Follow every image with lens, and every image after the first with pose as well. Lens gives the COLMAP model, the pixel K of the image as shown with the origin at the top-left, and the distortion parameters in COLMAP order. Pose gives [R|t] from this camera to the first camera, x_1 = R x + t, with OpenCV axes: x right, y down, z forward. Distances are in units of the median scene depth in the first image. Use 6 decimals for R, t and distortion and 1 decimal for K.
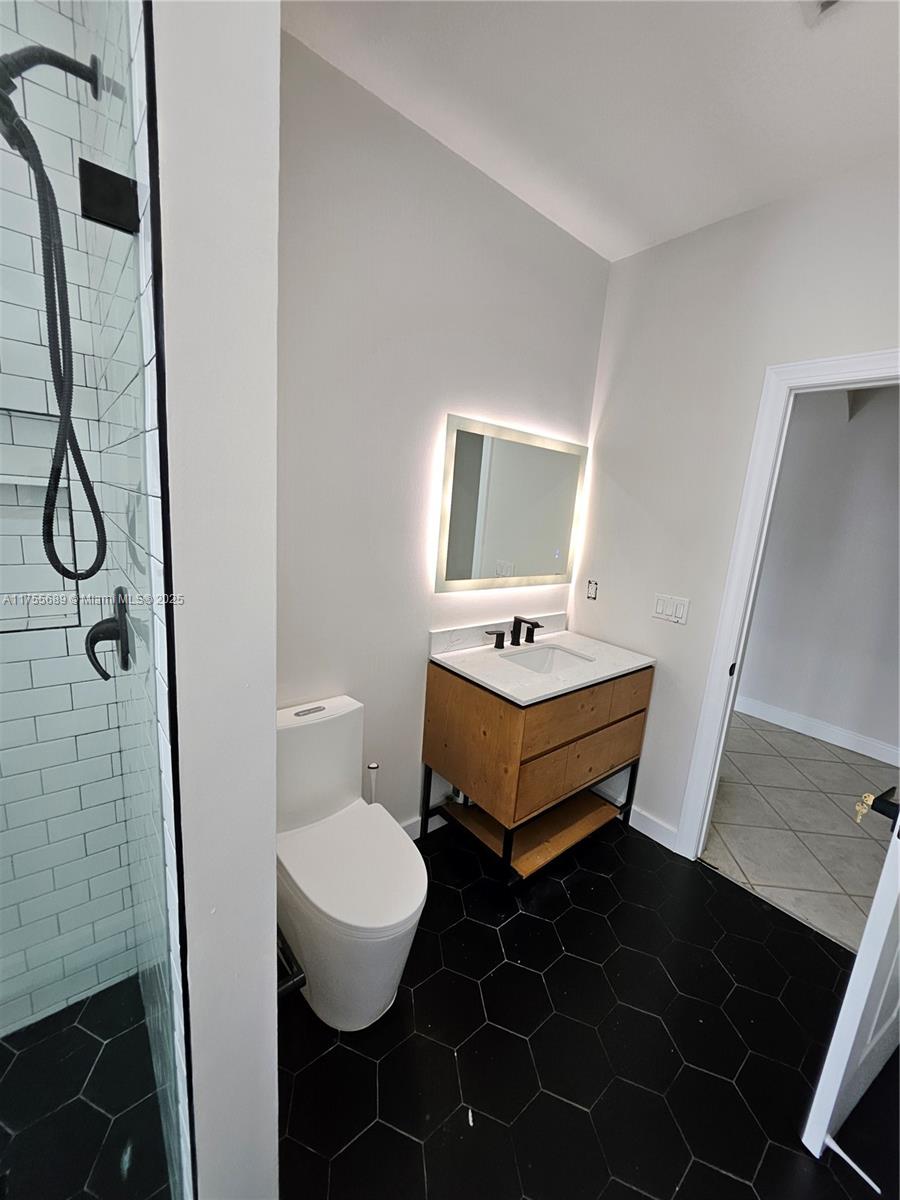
lens RADIAL K [[474.6, 0, 450.0], [0, 474.6, 600.0], [0, 0, 1]] dist [-0.022941, 0.004513]
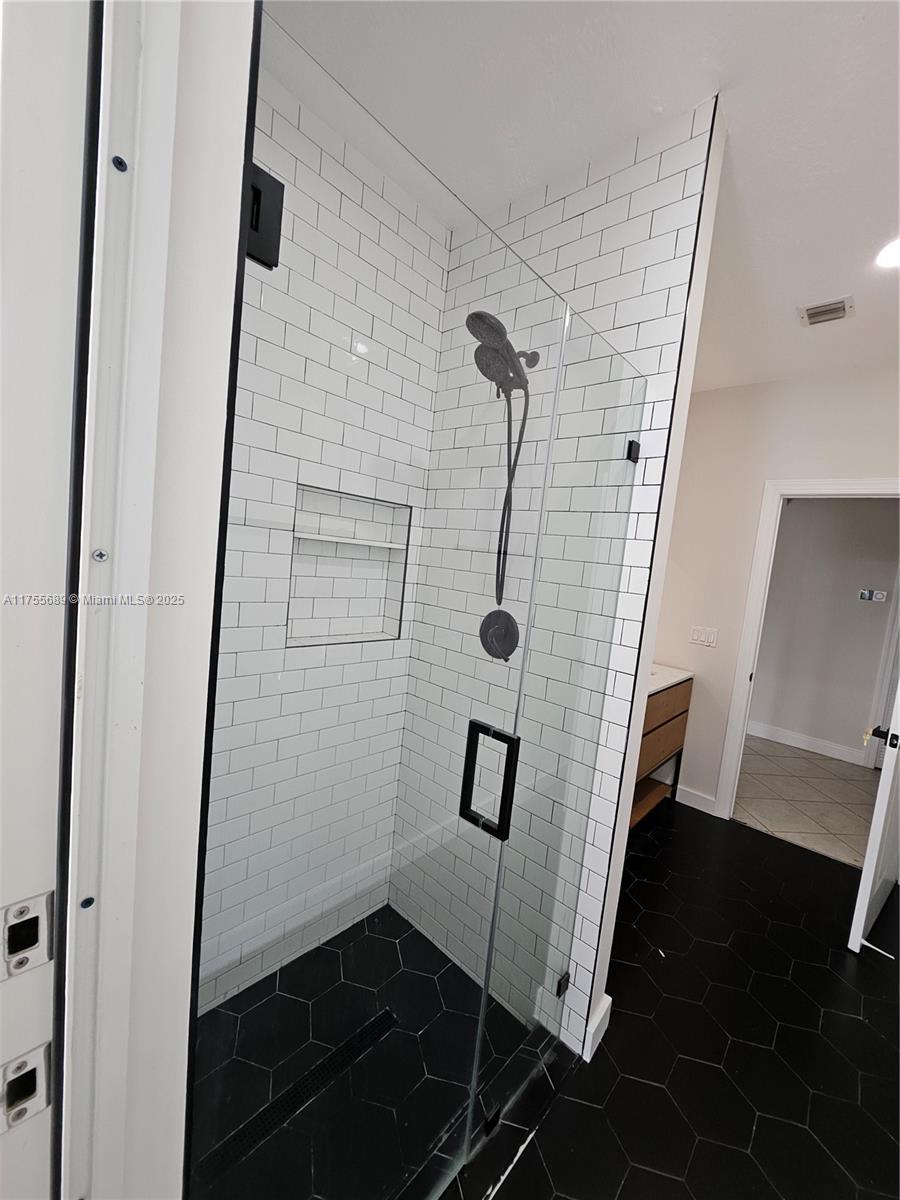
lens RADIAL K [[472.6, 0, 470.9], [0, 472.6, 597.3], [0, 0, 1]] dist [-0.001684, -0.002288]
pose [[0.986511, 0.016329, 0.162880, -0.488284], [-0.000745, 0.995450, -0.095281, 0.038697], [-0.163695, 0.093874, 0.982034, -0.314374]]
